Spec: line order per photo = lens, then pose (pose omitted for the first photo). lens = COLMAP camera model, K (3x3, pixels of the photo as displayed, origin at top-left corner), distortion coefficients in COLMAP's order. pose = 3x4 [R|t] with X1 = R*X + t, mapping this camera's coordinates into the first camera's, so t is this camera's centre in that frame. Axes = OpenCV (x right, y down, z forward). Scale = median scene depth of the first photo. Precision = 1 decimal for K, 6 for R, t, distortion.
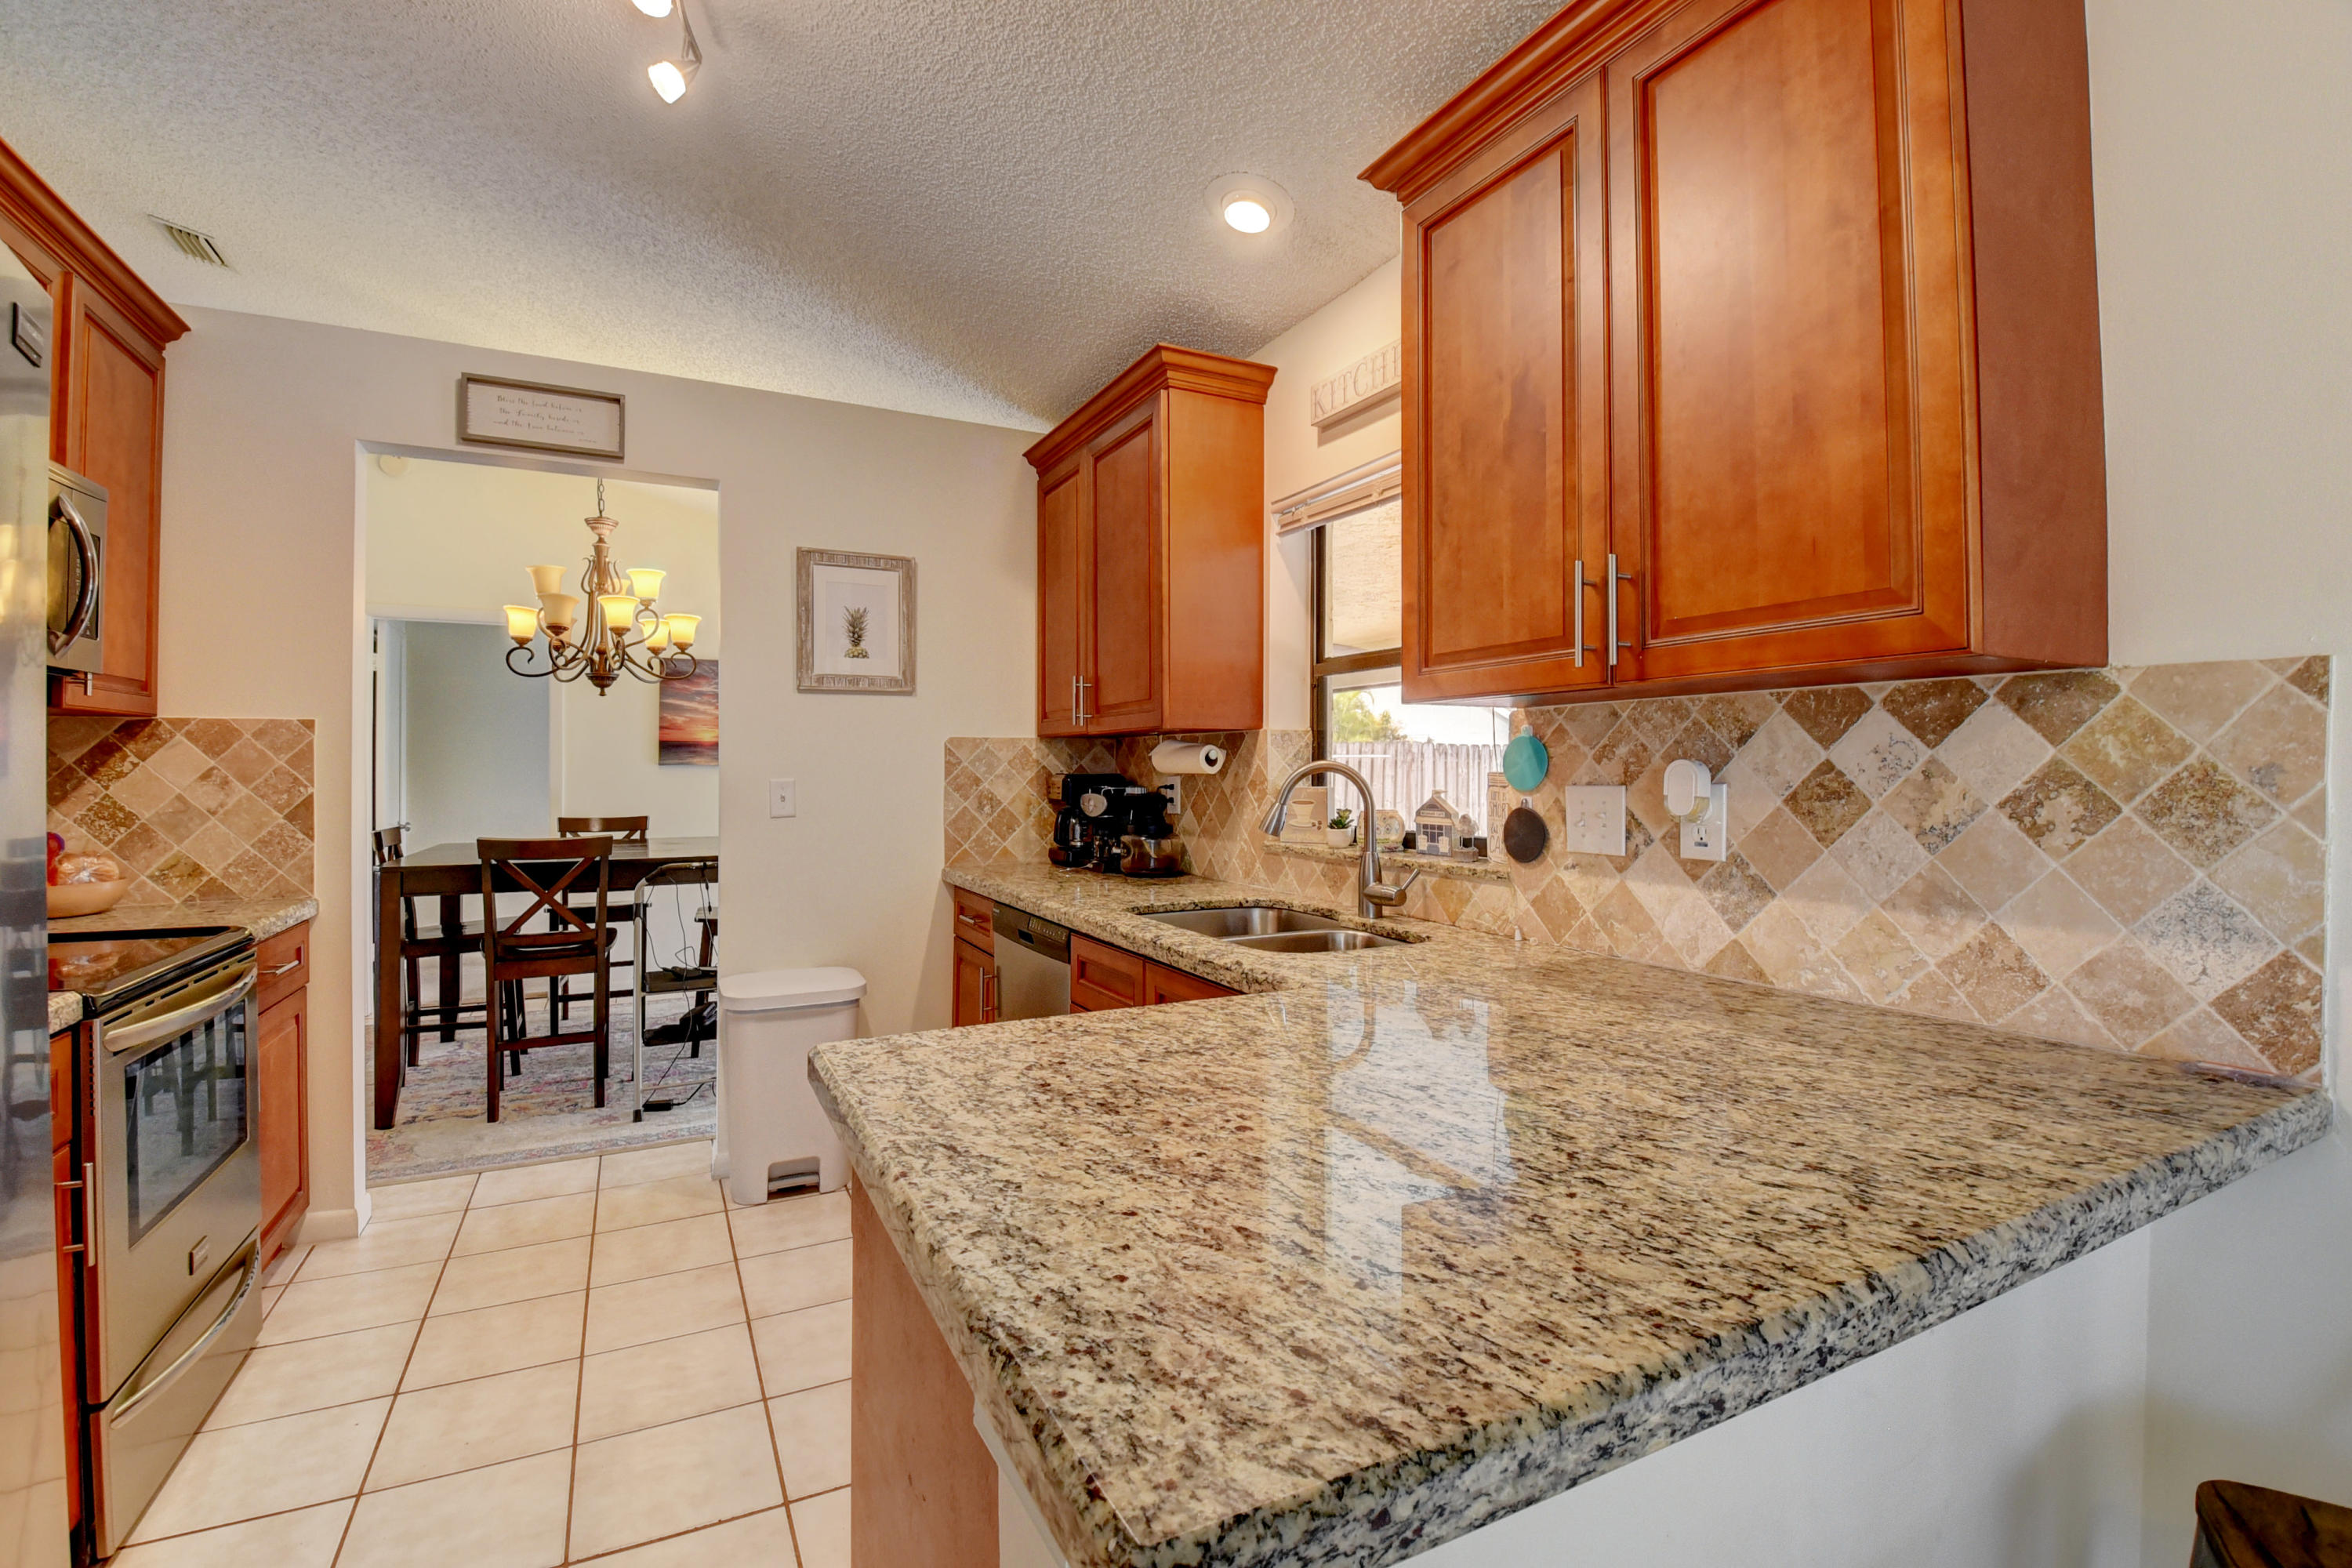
lens RADIAL K [[1045.0, 0, 1173.0], [0, 1045.0, 756.6], [0, 0, 1]] dist [0.008999, -0.019745]
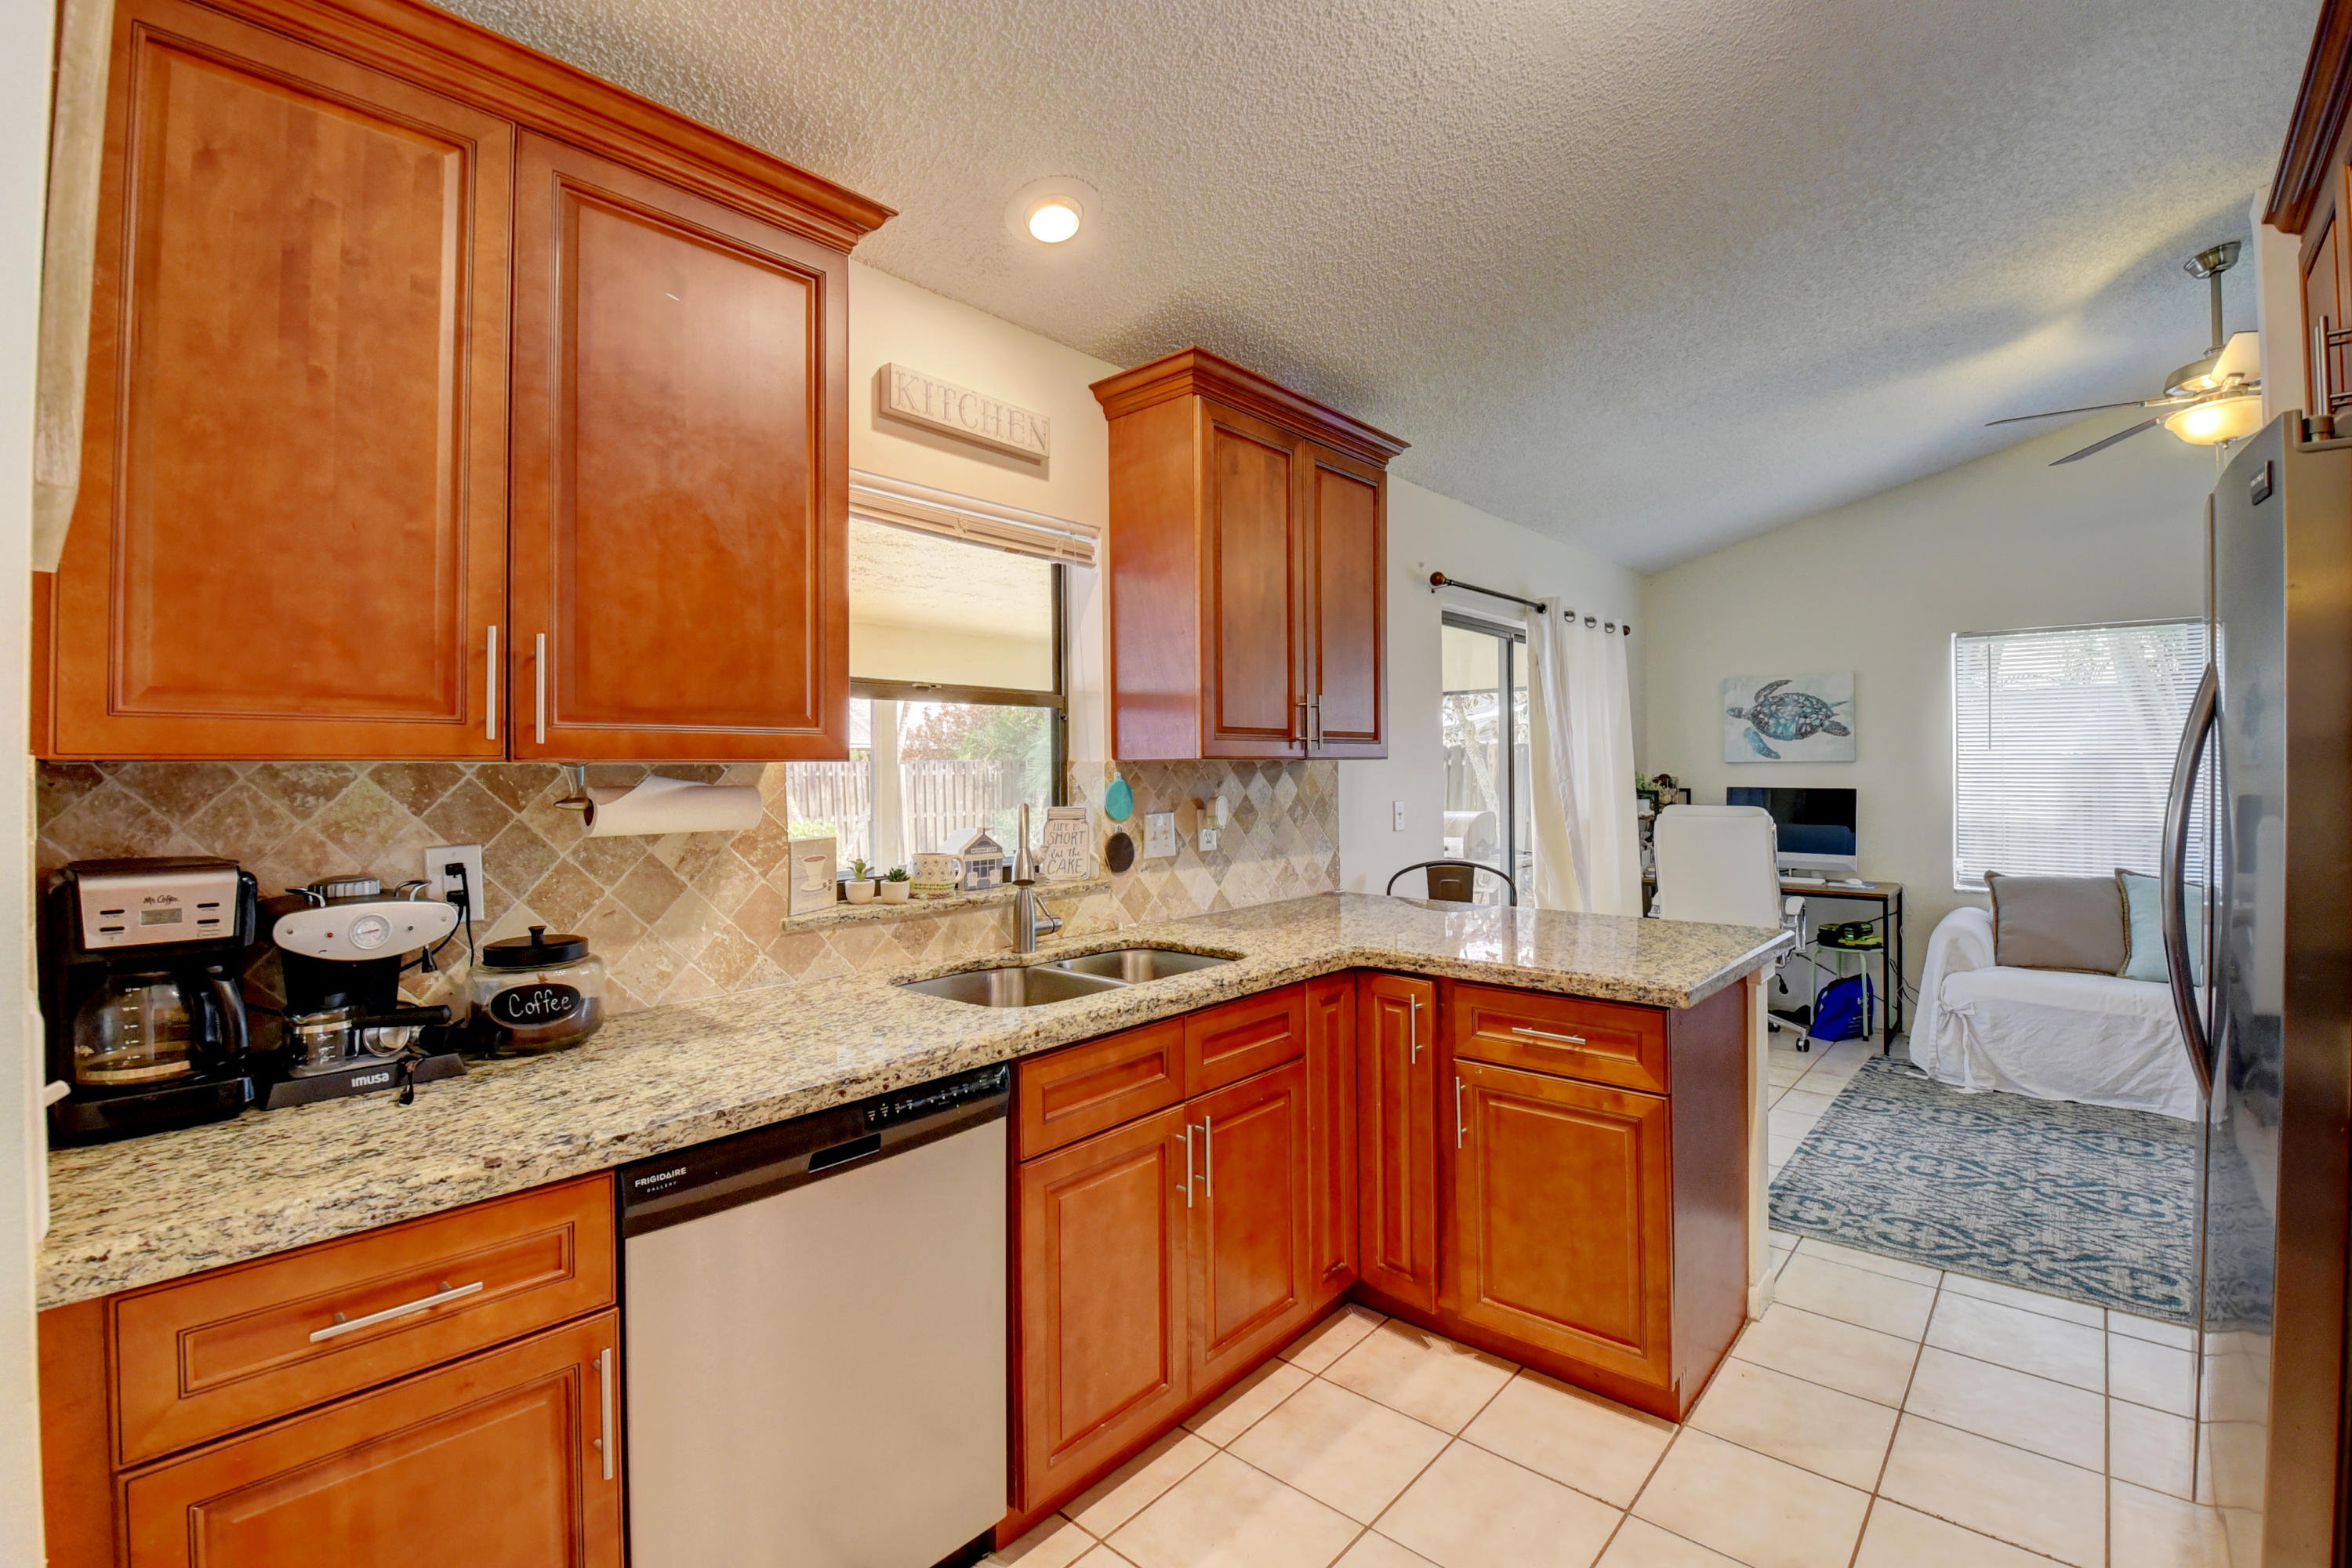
lens RADIAL K [[1045.0, 0, 1165.6], [0, 1045.0, 755.6], [0, 0, 1]] dist [0.008999, -0.019745]
pose [[-0.361496, 0.015992, 0.932237, -0.763105], [-0.003661, 0.999821, -0.018571, -0.021293], [-0.932367, -0.010126, -0.361372, 1.136407]]
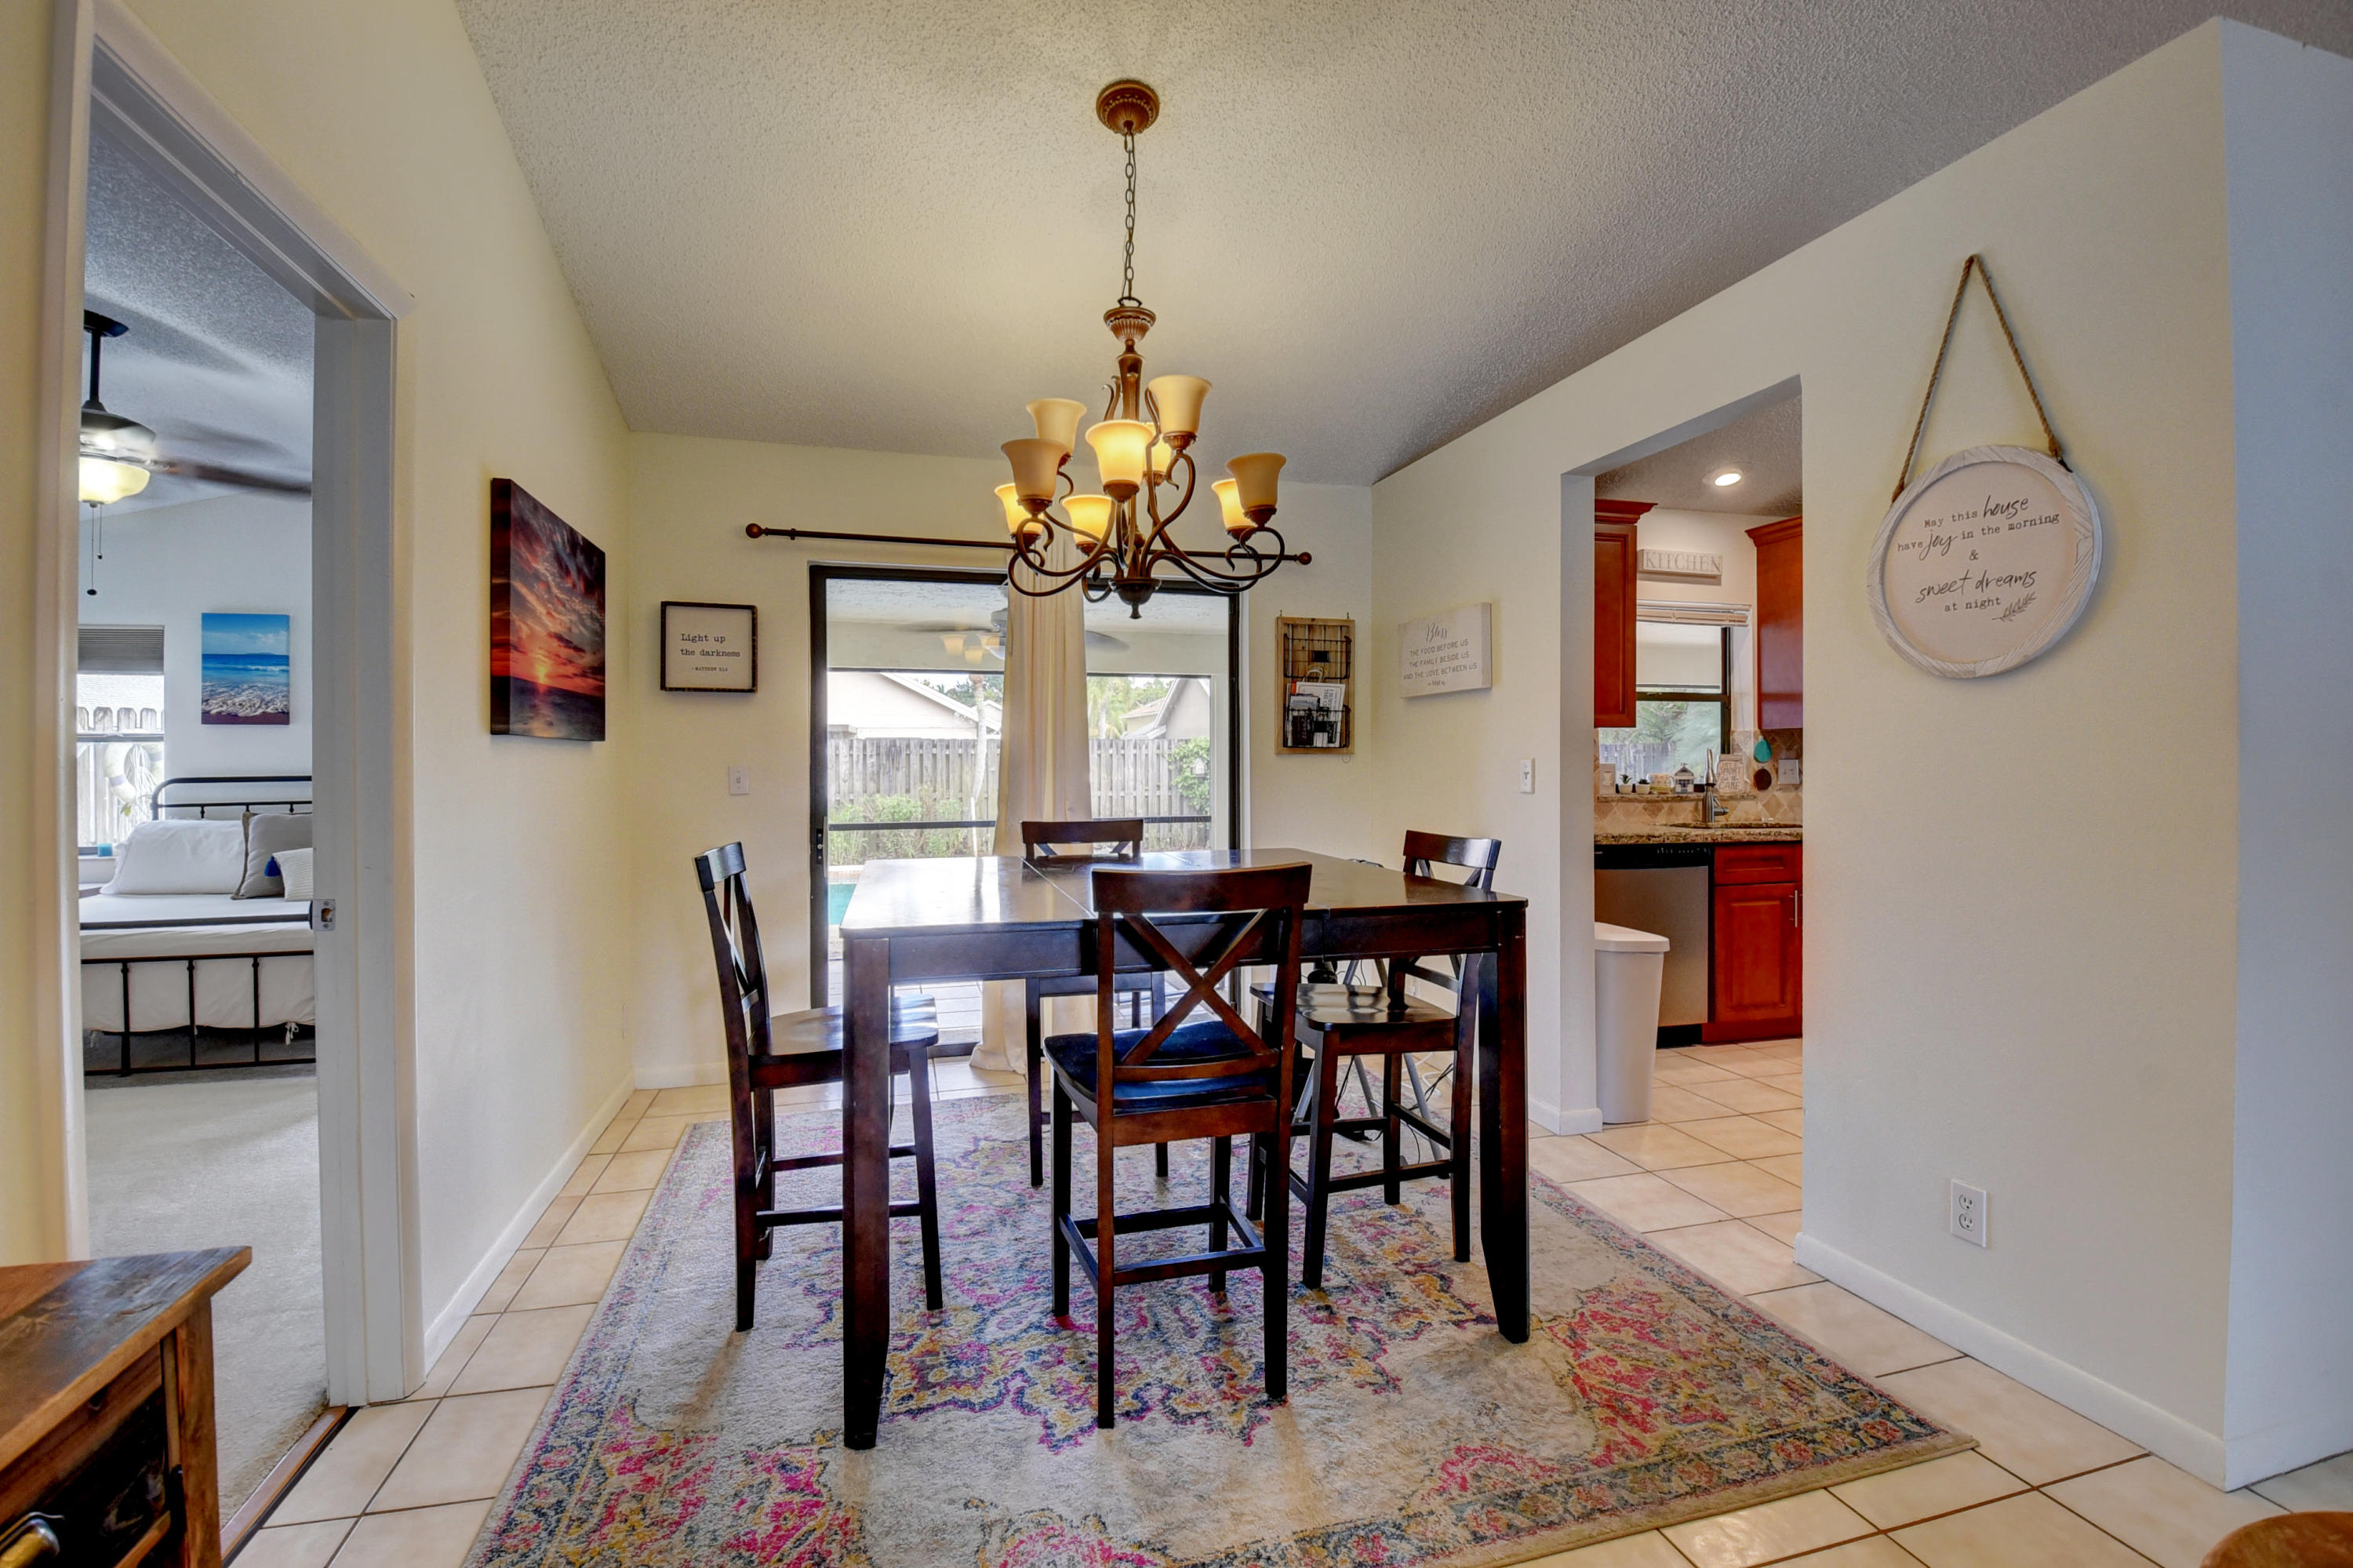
lens RADIAL K [[1045.4, 0, 1155.2], [0, 1045.4, 769.7], [0, 0, 1]] dist [0.008999, -0.019745]
pose [[0.206450, -0.002269, 0.978454, -1.949287], [-0.009287, 0.999948, 0.004279, 0.042519], [-0.978413, -0.009971, 0.206419, 1.517636]]
